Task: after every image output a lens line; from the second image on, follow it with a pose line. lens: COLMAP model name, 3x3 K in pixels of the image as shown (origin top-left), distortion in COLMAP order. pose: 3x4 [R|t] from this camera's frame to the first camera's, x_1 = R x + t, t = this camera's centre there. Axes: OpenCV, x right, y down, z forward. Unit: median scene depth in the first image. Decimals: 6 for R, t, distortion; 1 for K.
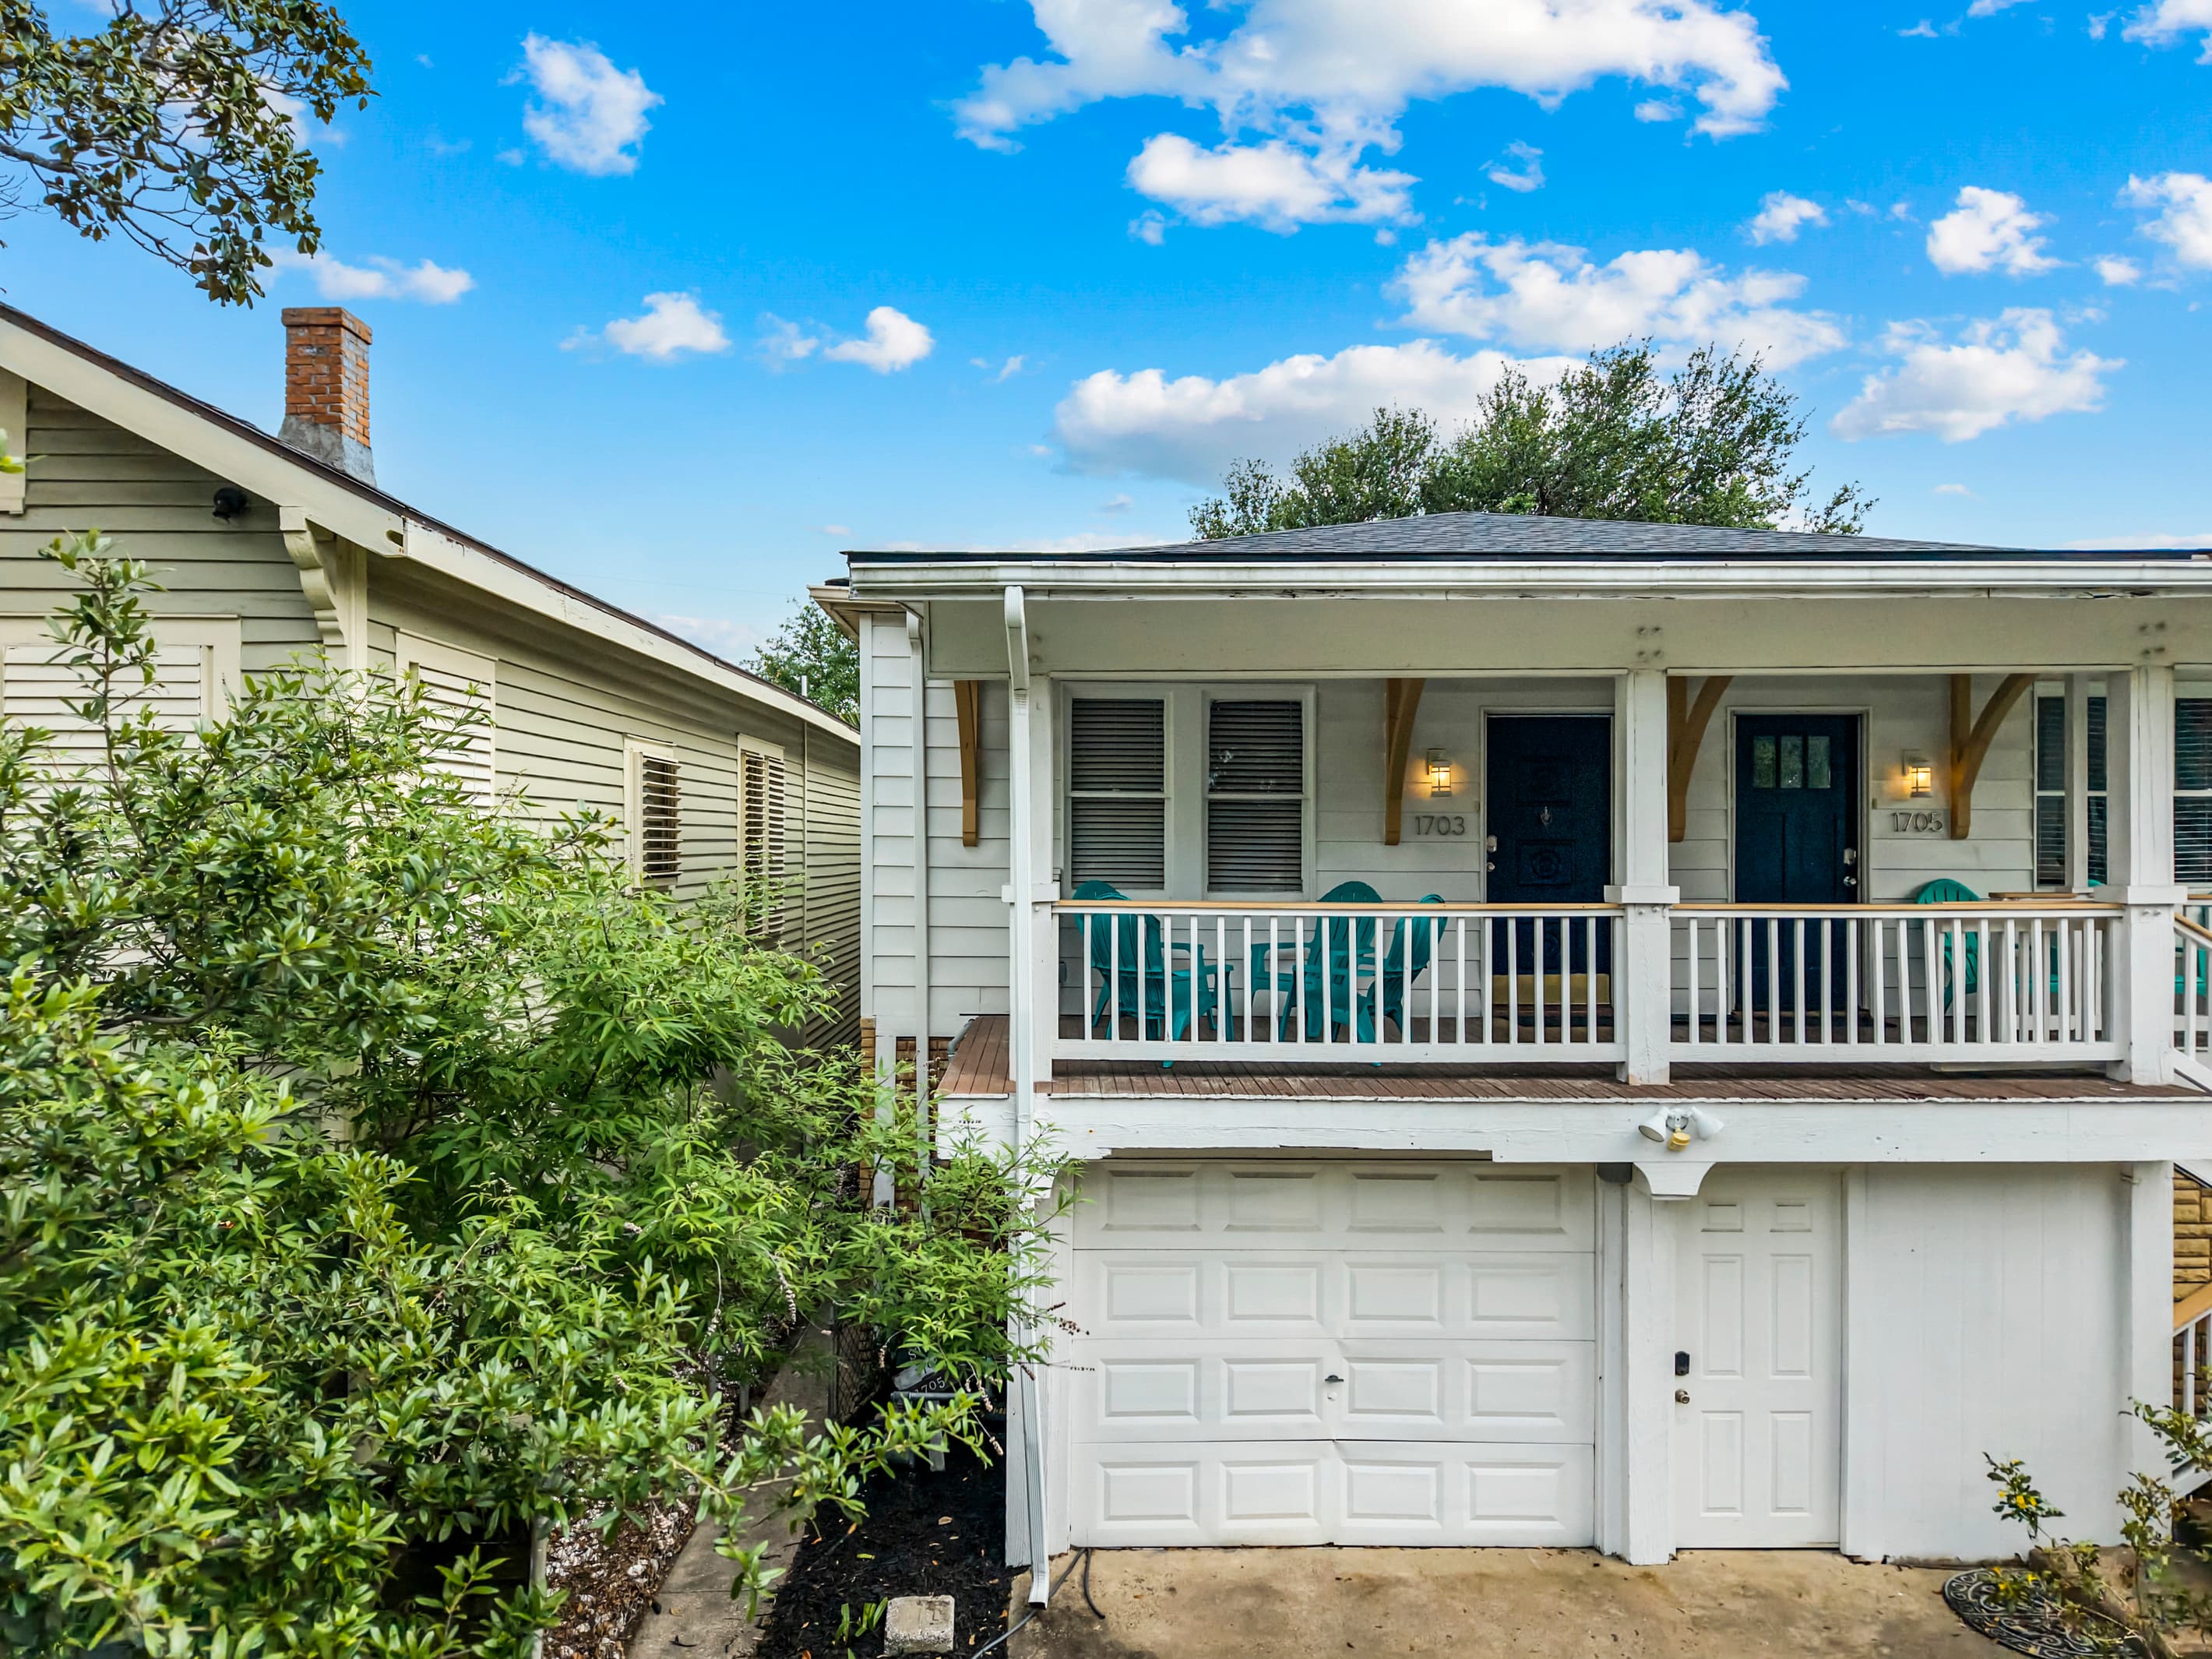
lens RADIAL K [[1465.3, 0, 1030.6], [0, 1465.3, 832.3], [0, 0, 1]] dist [0.032274, -0.045038]
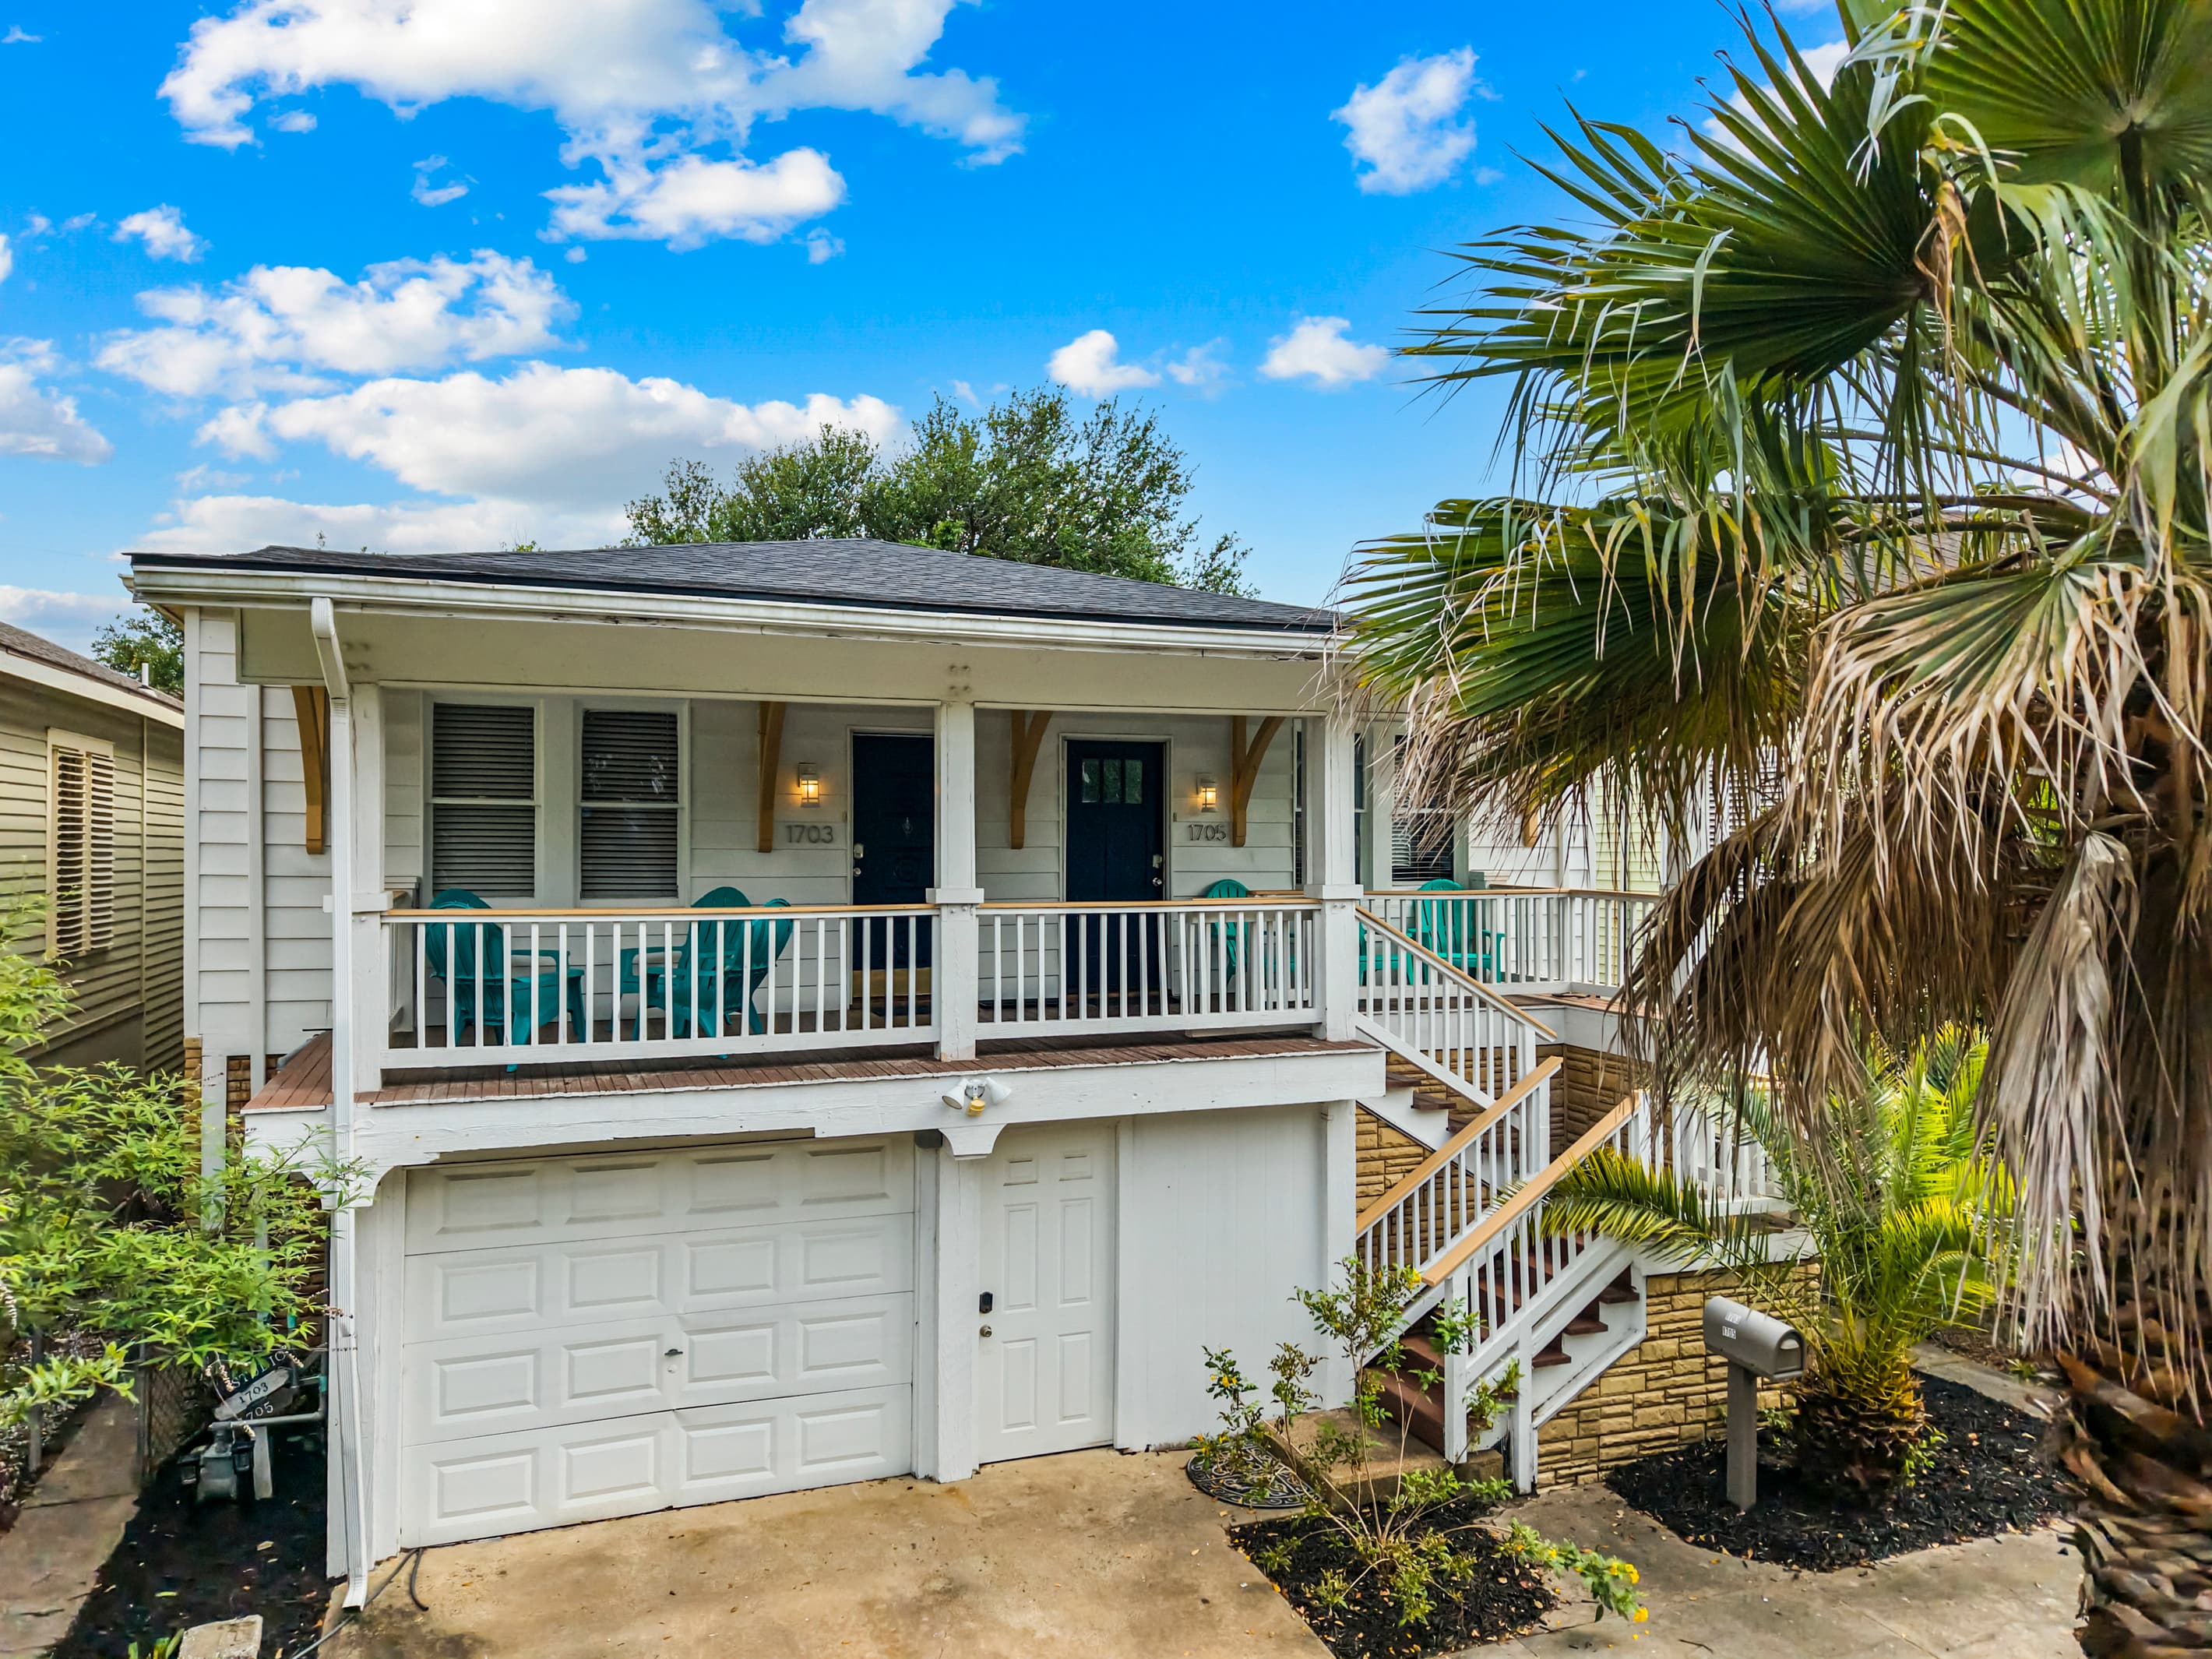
lens RADIAL K [[1465.3, 0, 1030.6], [0, 1465.3, 832.3], [0, 0, 1]] dist [0.032274, -0.045038]
pose [[0.932569, 0.004290, 0.360967, 0.055239], [-0.003218, 0.999988, -0.003572, -0.003325], [-0.360978, 0.002169, 0.932572, -0.084322]]
